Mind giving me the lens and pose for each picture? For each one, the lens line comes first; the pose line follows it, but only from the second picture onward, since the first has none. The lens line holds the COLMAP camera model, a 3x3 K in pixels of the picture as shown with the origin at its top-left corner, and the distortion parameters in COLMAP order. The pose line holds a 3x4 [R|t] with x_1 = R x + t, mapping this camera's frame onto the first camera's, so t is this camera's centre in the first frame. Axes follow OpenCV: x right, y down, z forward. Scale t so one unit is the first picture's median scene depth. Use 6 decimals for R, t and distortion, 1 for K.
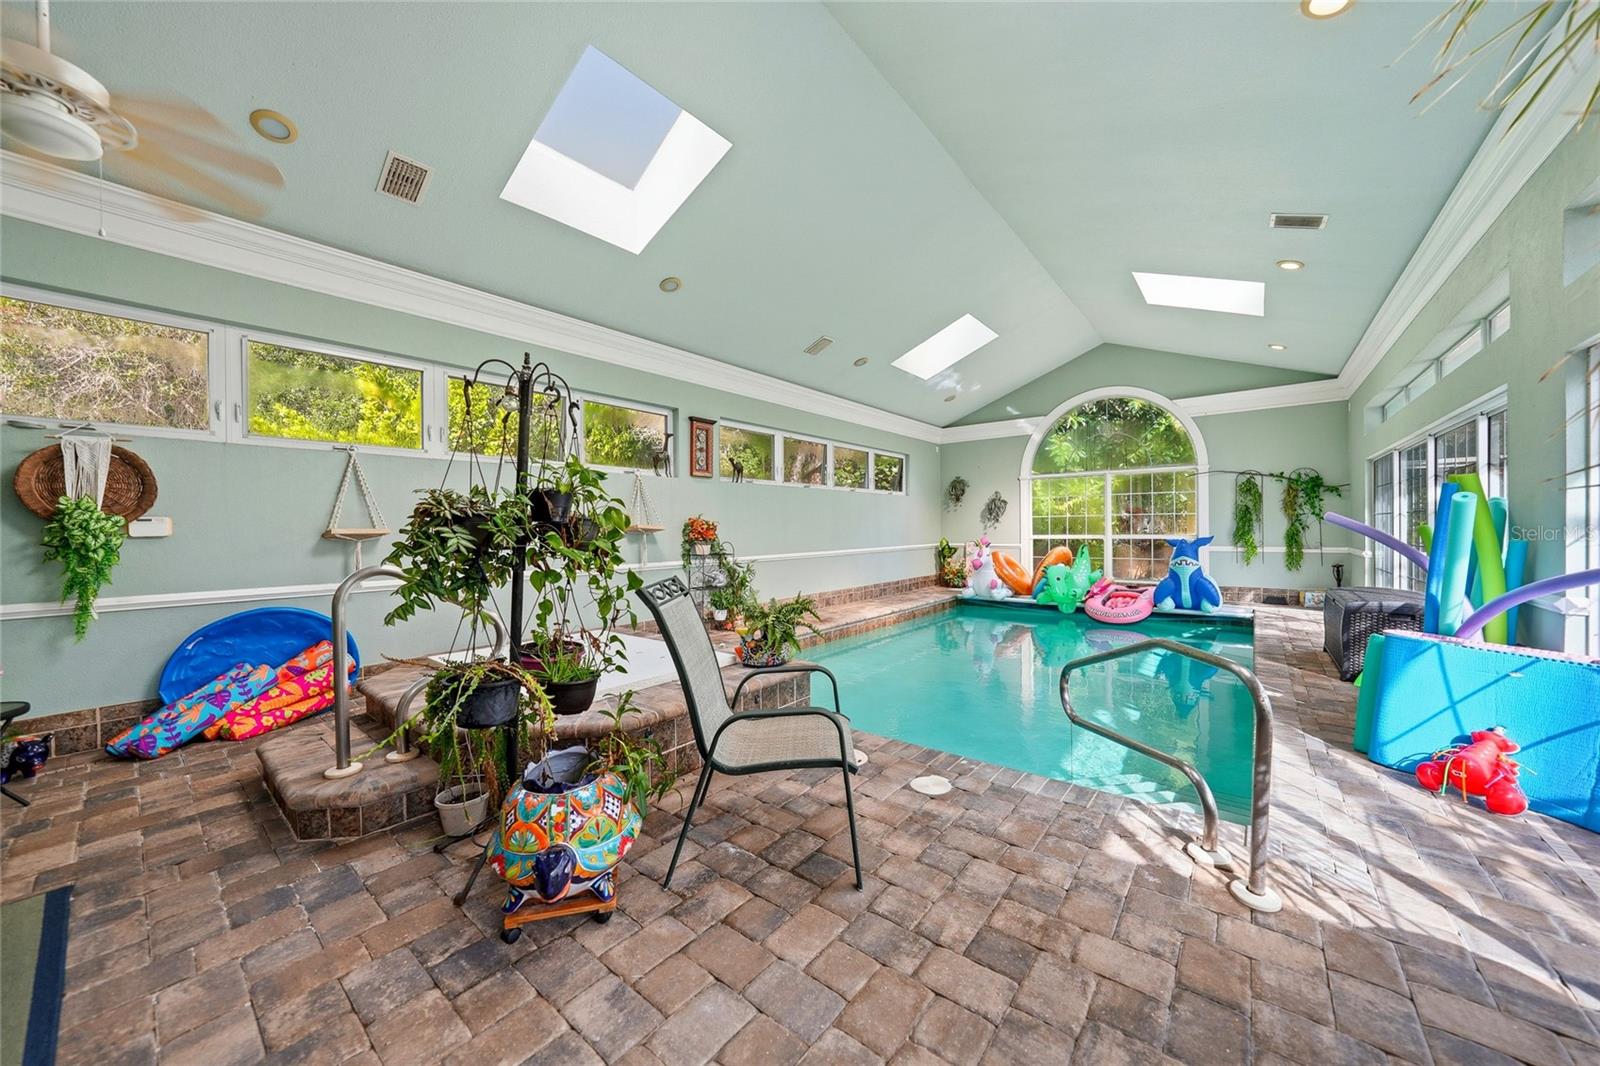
lens RADIAL K [[556.4, 0, 800.0], [0, 556.4, 533.0], [0, 0, 1]] dist [-0.027363, 0.006747]
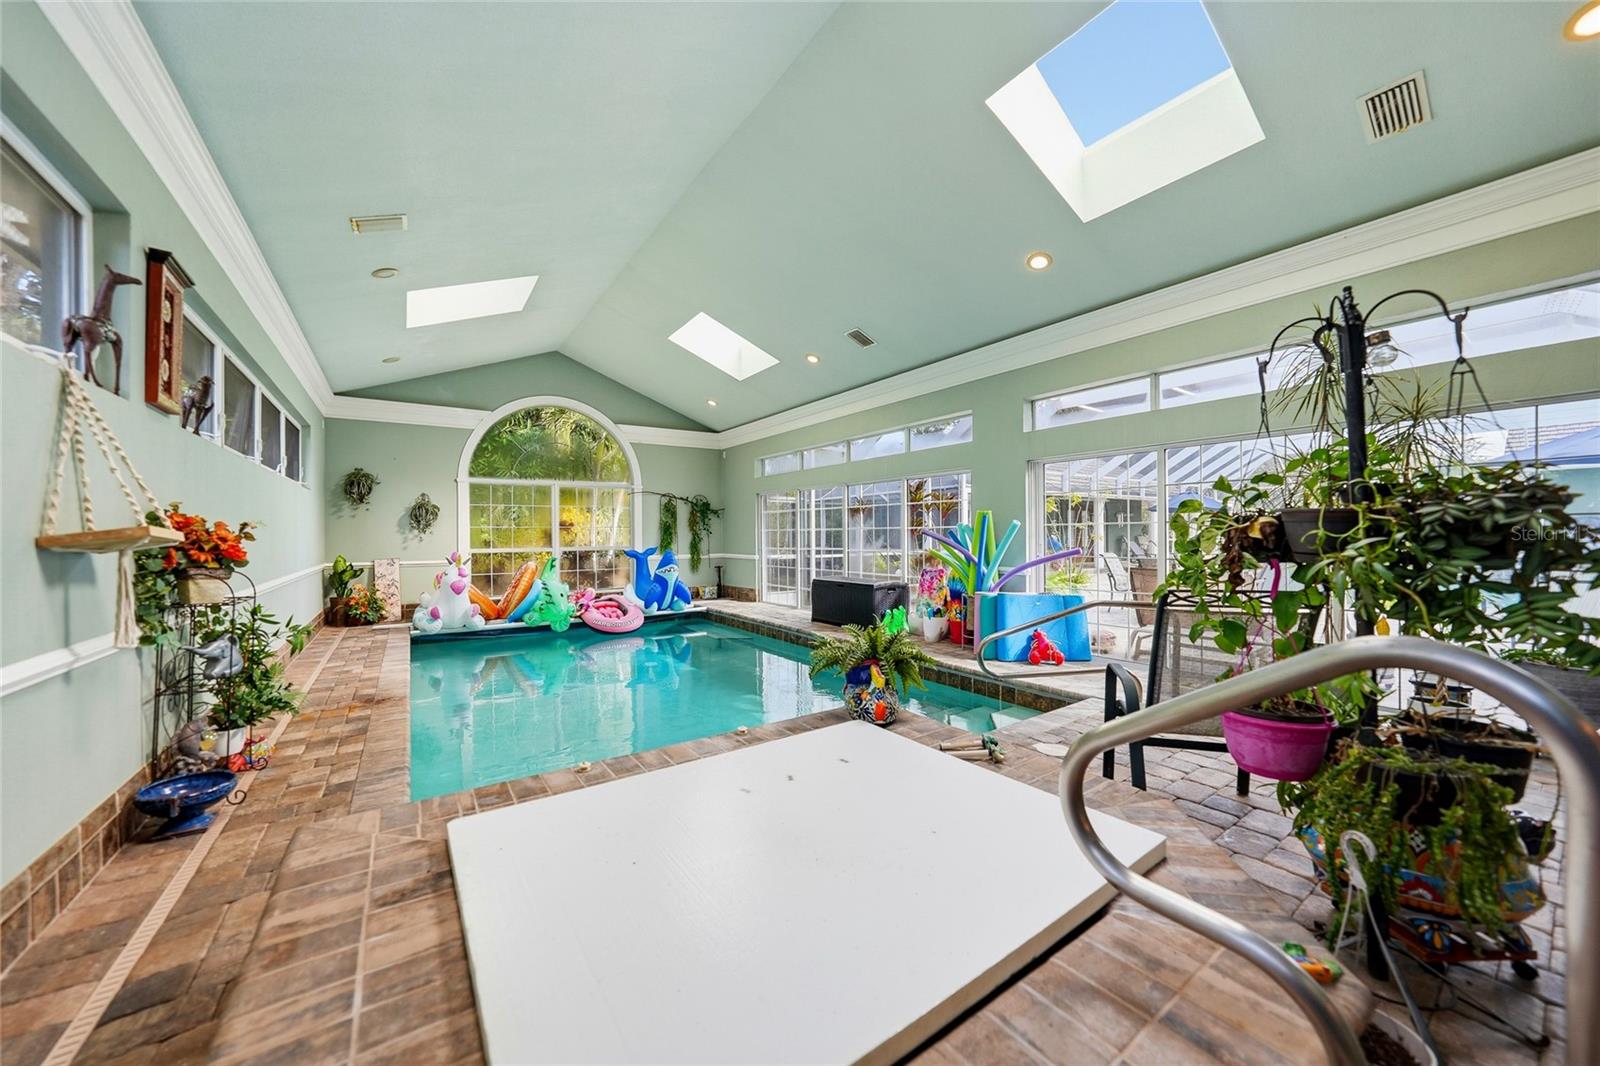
lens RADIAL K [[556.4, 0, 800.0], [0, 556.4, 533.0], [0, 0, 1]] dist [-0.027363, 0.006747]
pose [[0.279603, 0.014162, 0.960011, -0.309986], [0.010854, 0.999781, -0.017909, 0.000646], [-0.960054, 0.015427, 0.279388, 0.366601]]
